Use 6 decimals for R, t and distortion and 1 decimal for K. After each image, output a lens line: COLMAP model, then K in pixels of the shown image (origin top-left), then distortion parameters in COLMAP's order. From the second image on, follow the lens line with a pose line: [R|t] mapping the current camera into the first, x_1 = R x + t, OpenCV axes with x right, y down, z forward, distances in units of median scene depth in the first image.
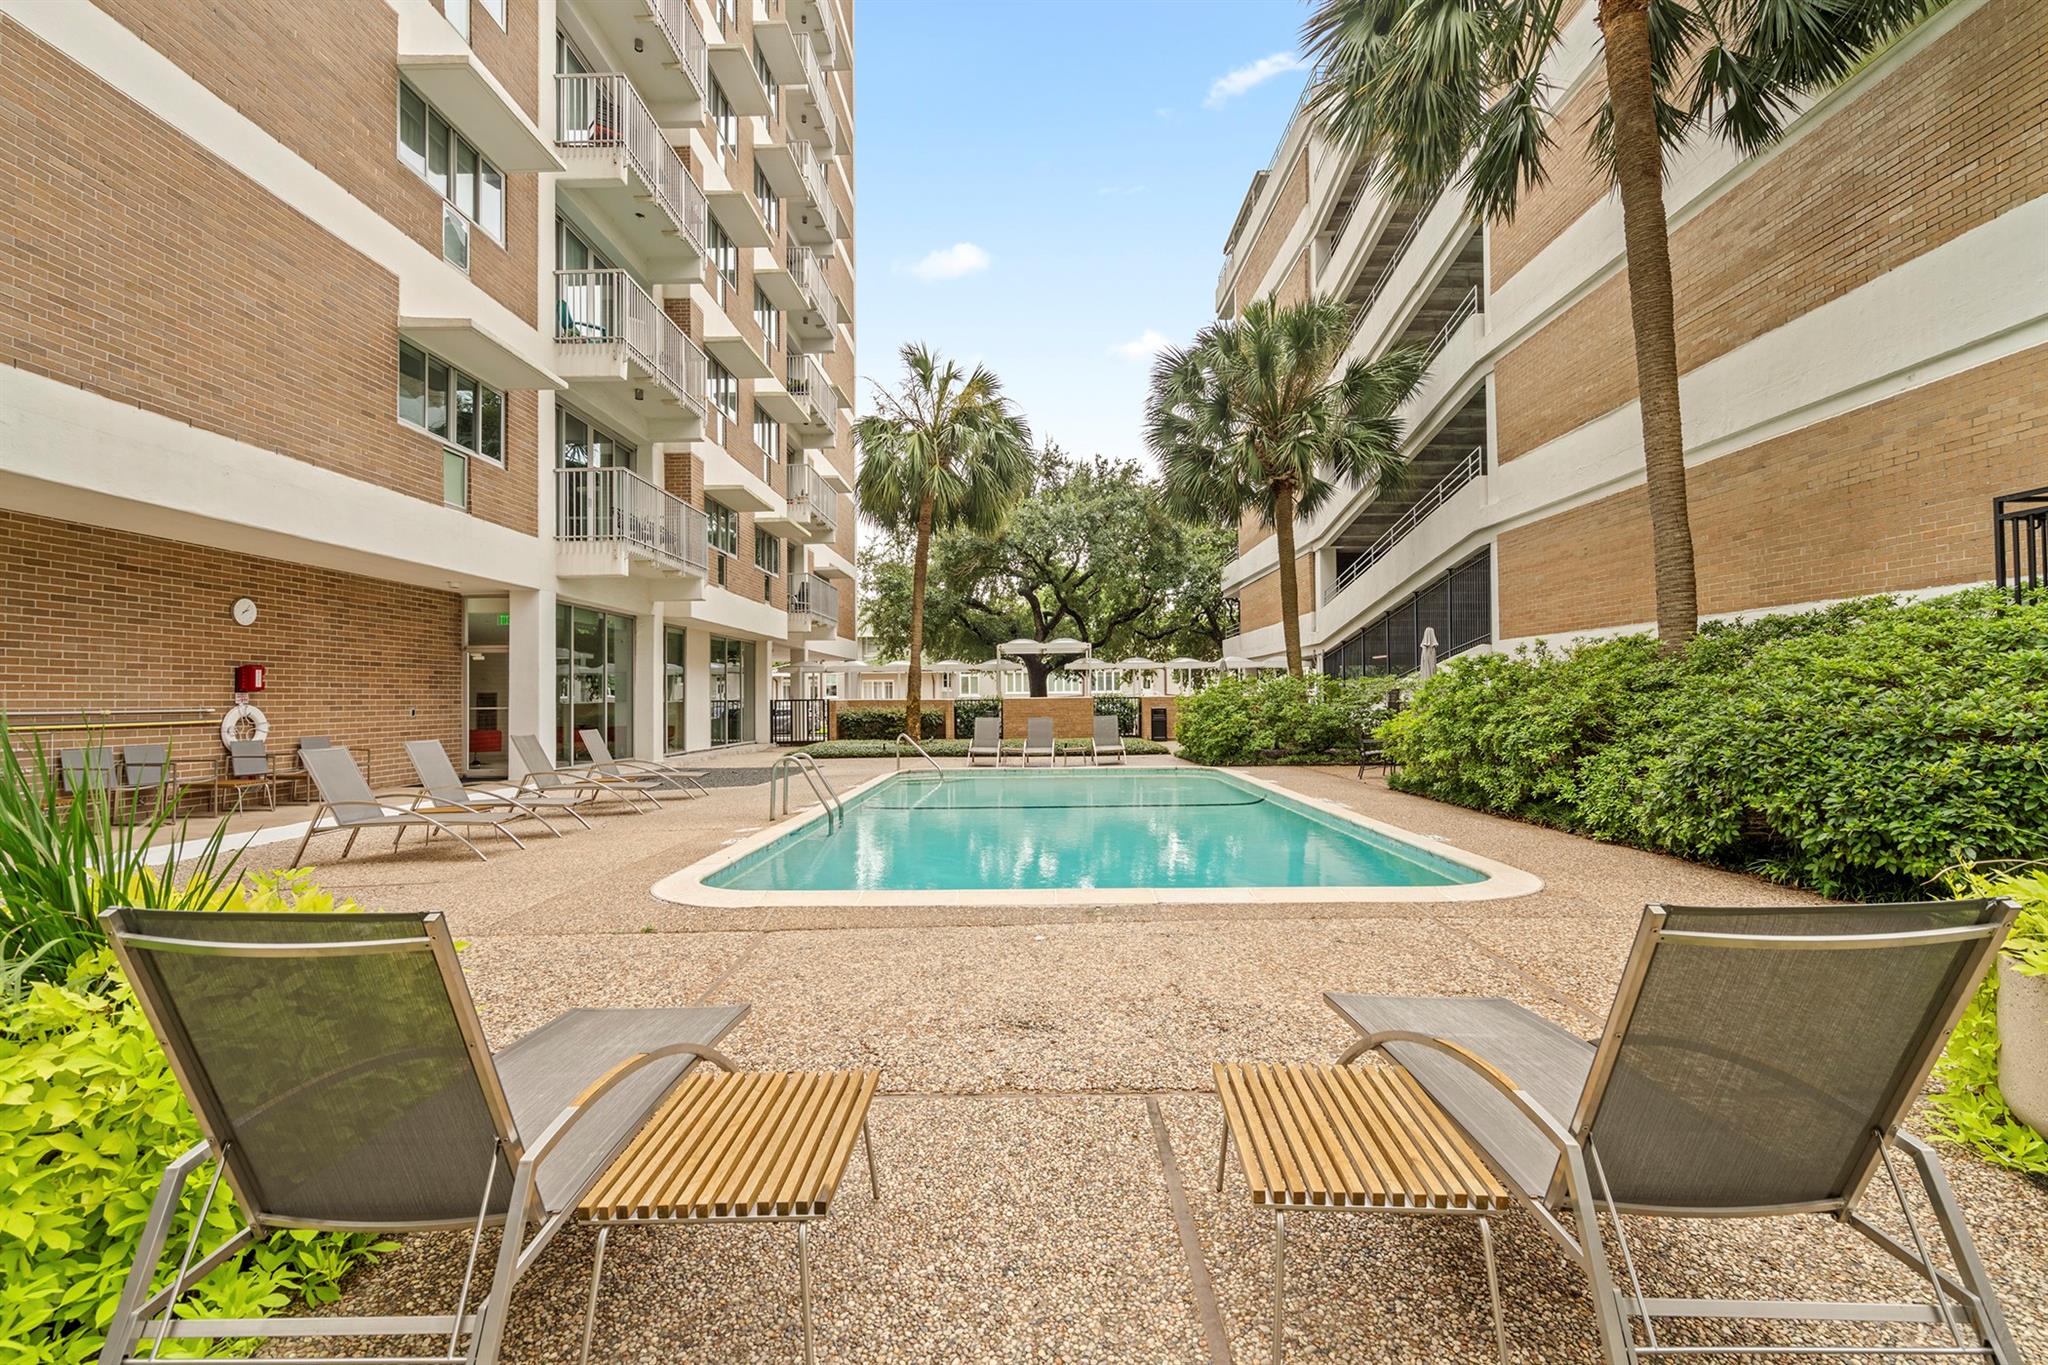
lens RADIAL K [[931.5, 0, 1022.8], [0, 931.5, 685.5], [0, 0, 1]] dist [-0.001206, -0.000173]
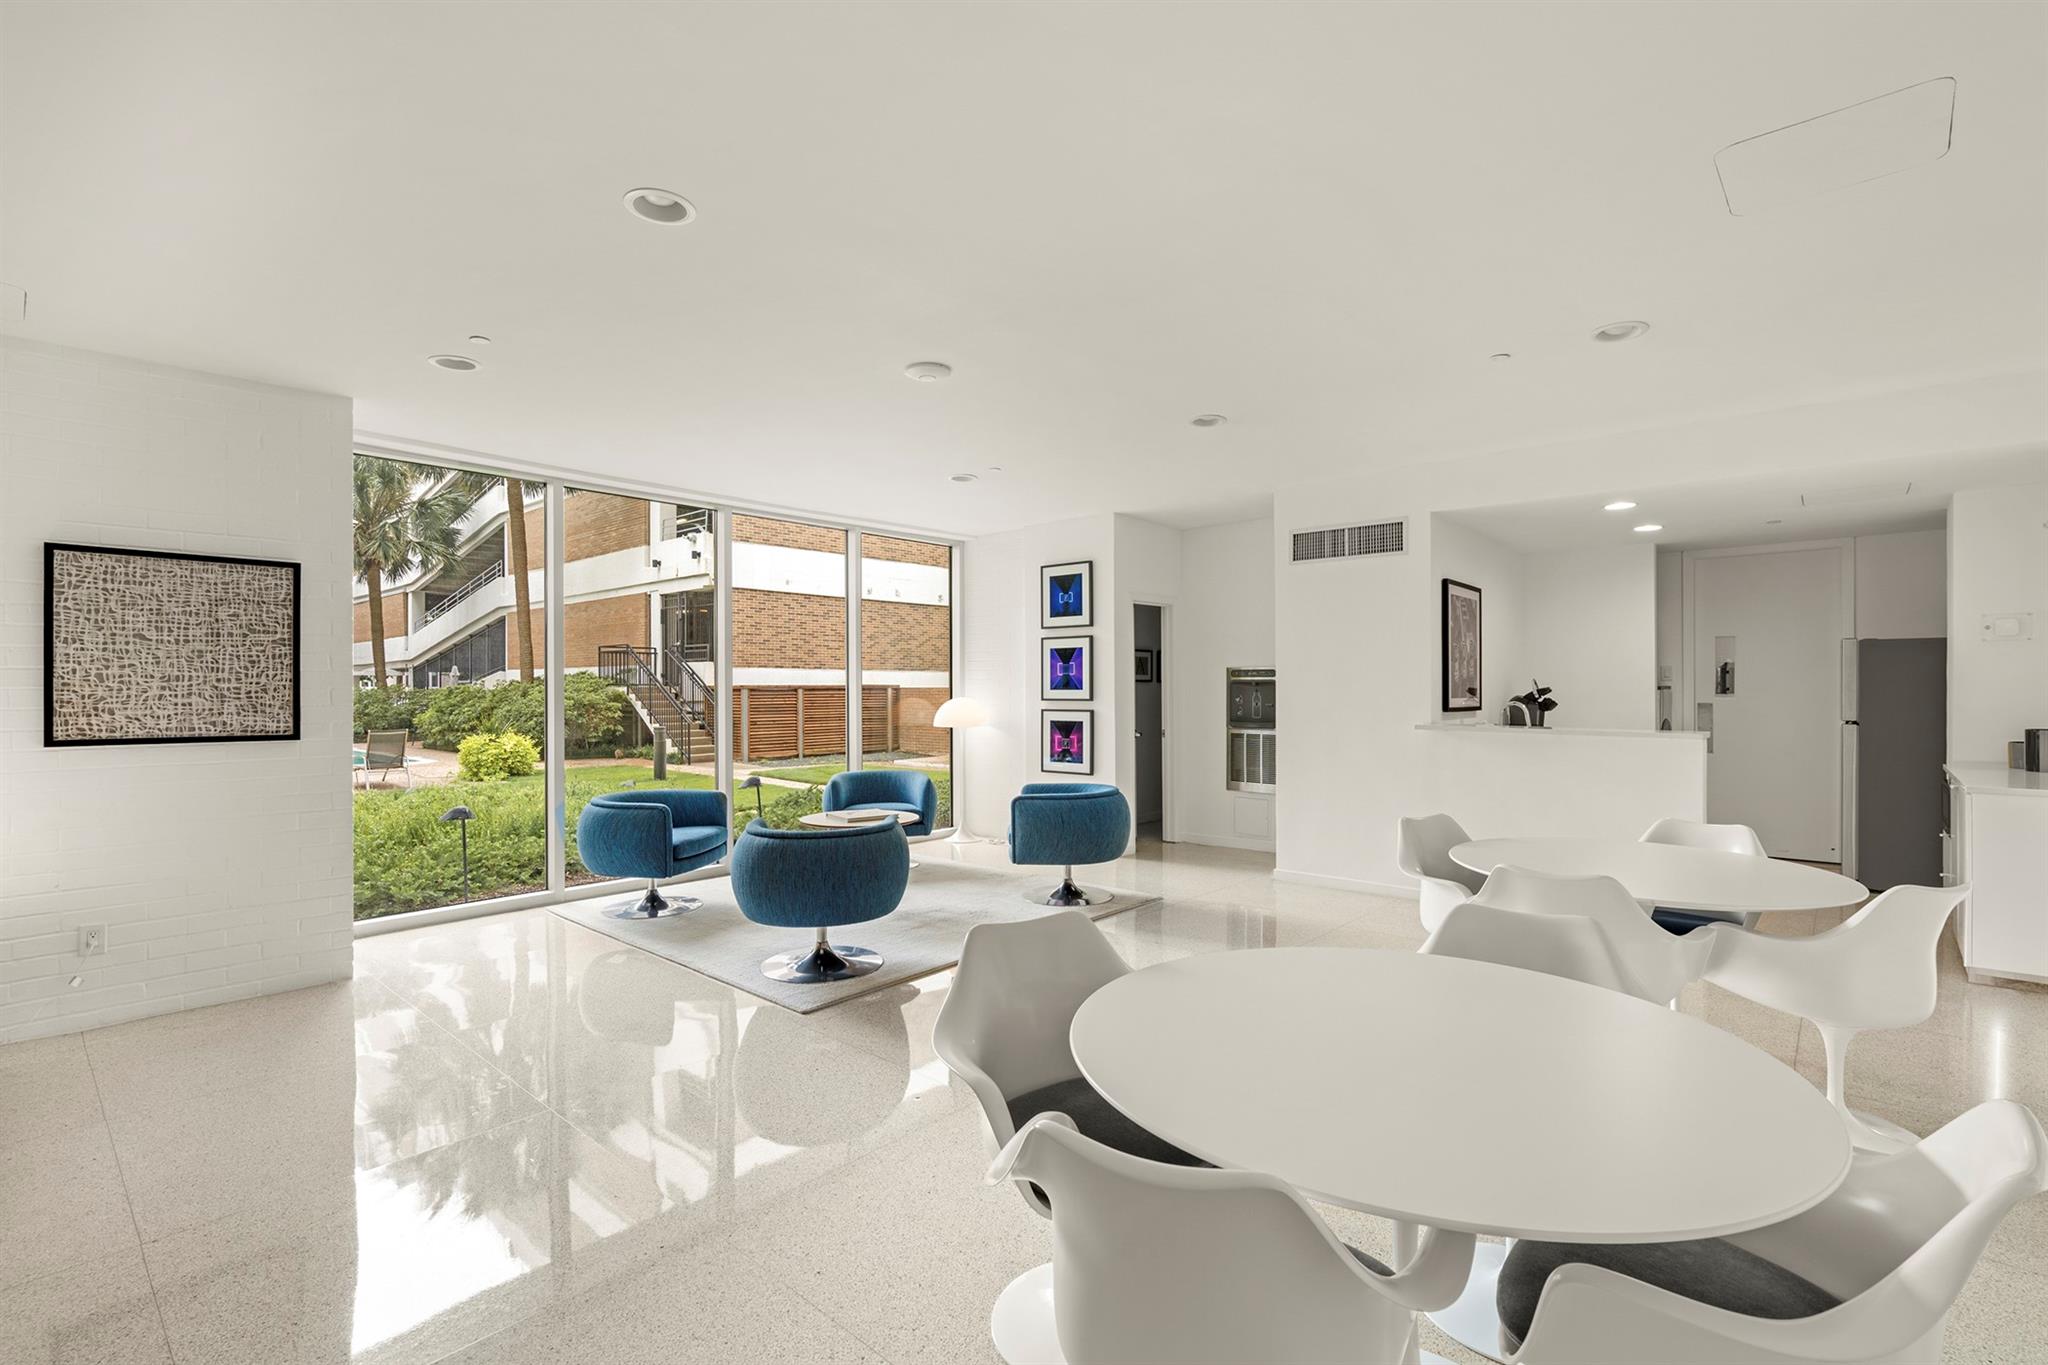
lens RADIAL K [[931.5, 0, 1022.0], [0, 931.5, 687.1], [0, 0, 1]] dist [-0.001206, -0.000173]
pose [[0.659067, 0.002464, 0.752080, -0.178371], [-0.011135, 0.999917, 0.006482, -0.032602], [-0.752002, -0.012646, 0.659040, -0.859237]]
